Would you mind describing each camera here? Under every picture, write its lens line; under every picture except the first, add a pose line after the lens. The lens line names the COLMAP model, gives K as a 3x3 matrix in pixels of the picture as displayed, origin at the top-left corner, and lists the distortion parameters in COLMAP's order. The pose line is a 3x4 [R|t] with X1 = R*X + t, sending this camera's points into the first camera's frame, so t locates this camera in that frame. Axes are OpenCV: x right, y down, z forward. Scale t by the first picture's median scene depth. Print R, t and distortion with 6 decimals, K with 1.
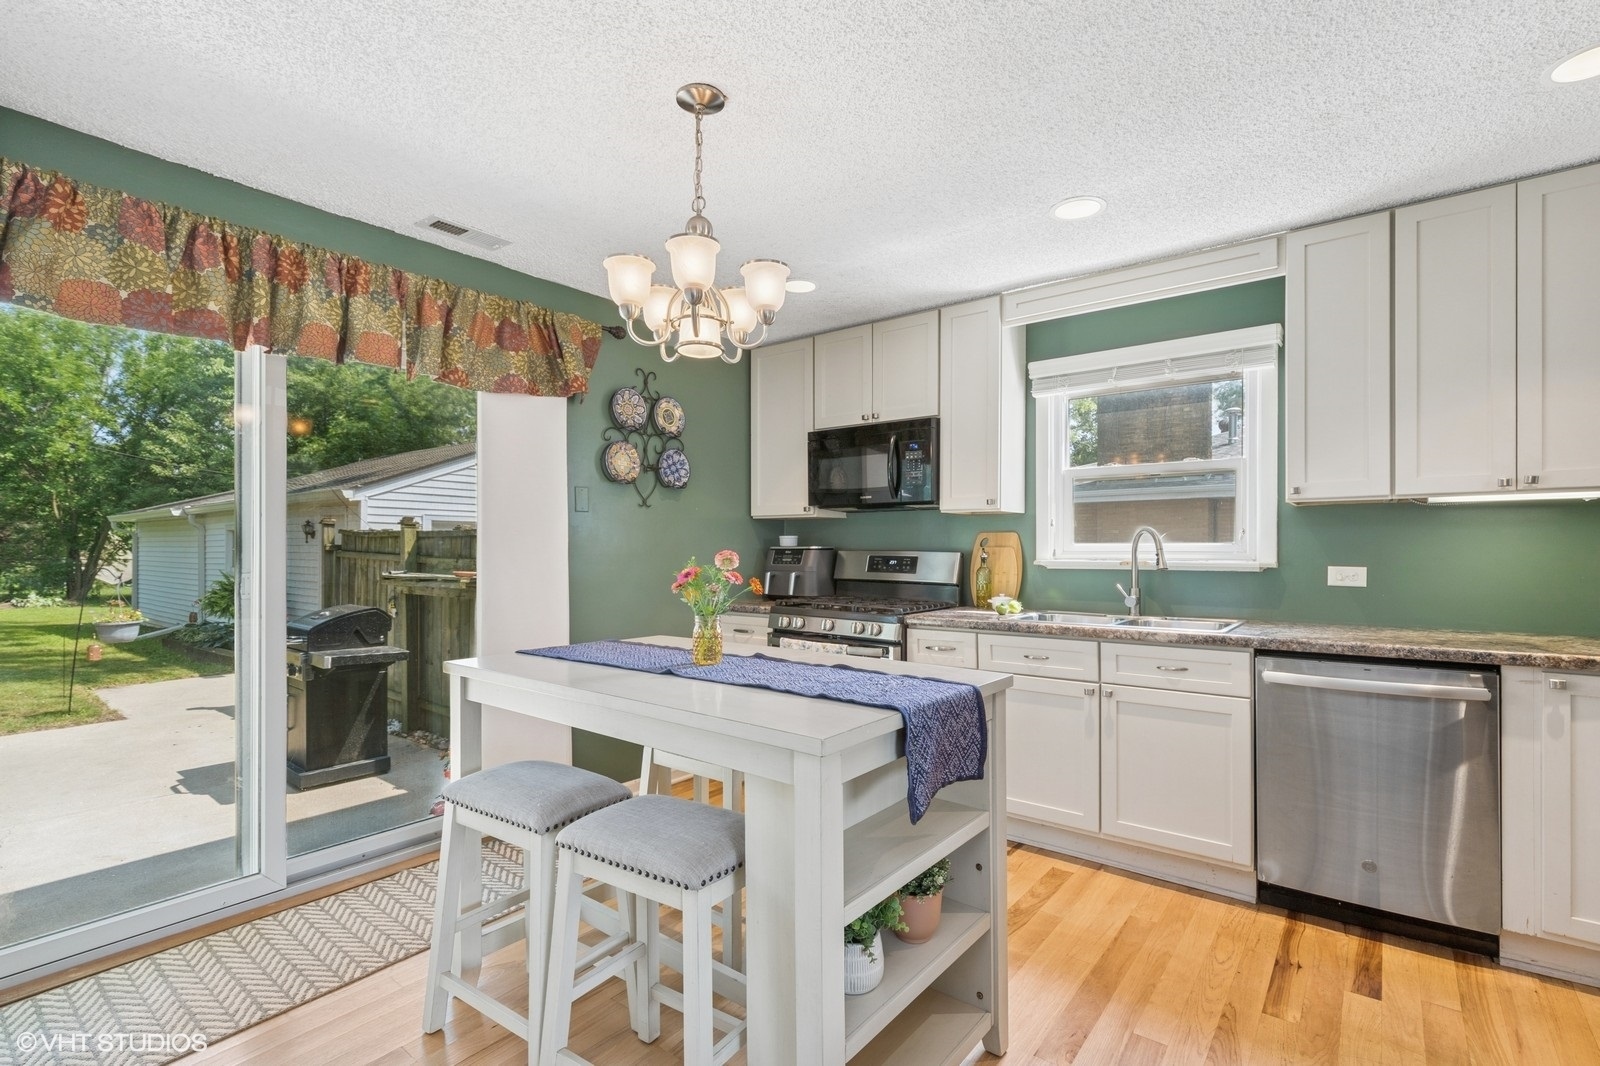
lens RADIAL K [[745.2, 0, 812.8], [0, 745.2, 546.2], [0, 0, 1]] dist [0.008104, -0.000897]
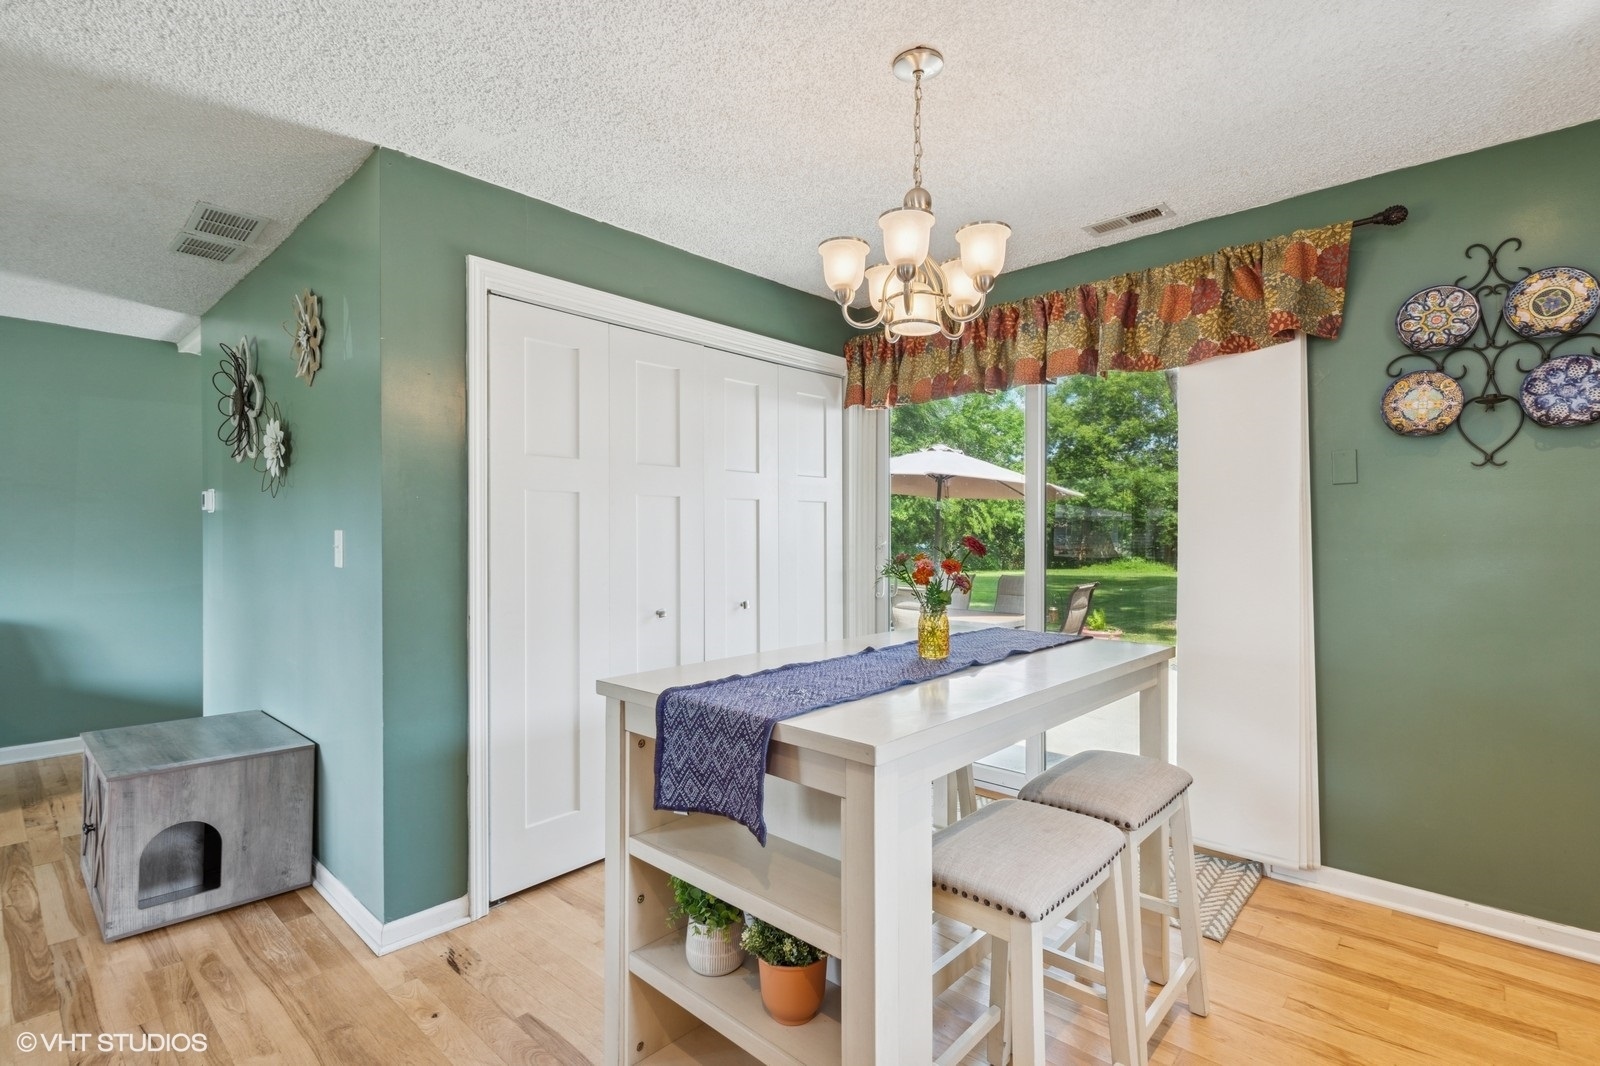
lens RADIAL K [[743.7, 0, 840.5], [0, 743.7, 545.3], [0, 0, 1]] dist [0.002293, 0.000308]
pose [[-0.060817, 0.015336, -0.998031, 0.443296], [0.002699, 0.999881, 0.015199, 0.001470], [0.998145, -0.001770, -0.060851, 0.533304]]
